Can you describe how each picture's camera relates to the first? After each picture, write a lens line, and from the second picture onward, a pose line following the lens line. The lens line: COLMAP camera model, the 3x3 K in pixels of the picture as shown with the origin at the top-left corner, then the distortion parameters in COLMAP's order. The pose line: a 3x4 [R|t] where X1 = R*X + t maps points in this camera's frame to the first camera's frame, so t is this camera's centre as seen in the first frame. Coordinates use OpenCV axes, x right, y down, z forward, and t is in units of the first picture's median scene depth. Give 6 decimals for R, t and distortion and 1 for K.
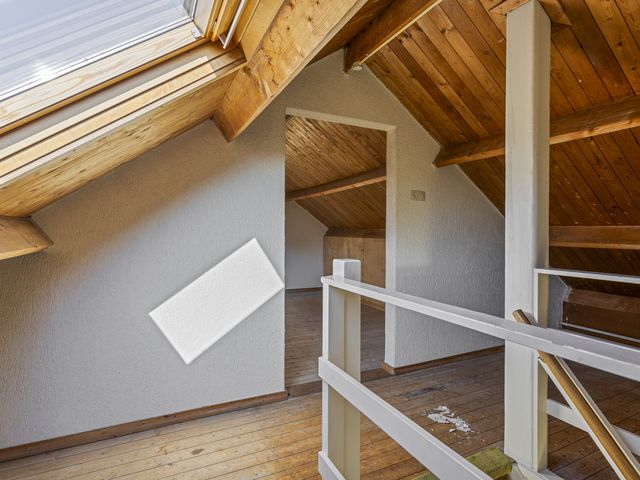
lens RADIAL K [[350.3, 0, 320.0], [0, 350.3, 238.2], [0, 0, 1]] dist [-0.000601, -0.000124]
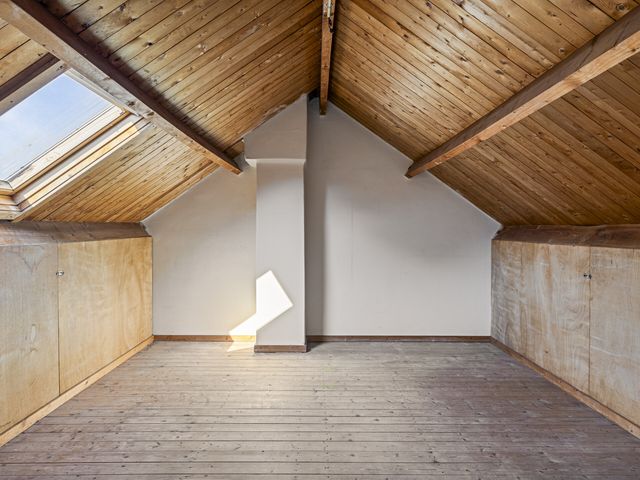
lens RADIAL K [[384.5, 0, 320.1], [0, 384.5, 237.7], [0, 0, 1]] dist [-0.000010, 0.000022]
pose [[0.902307, 0.002224, -0.431089, 0.031452], [-0.003645, 0.999990, -0.002470, -0.007864], [0.431079, 0.003800, 0.902306, 0.448172]]
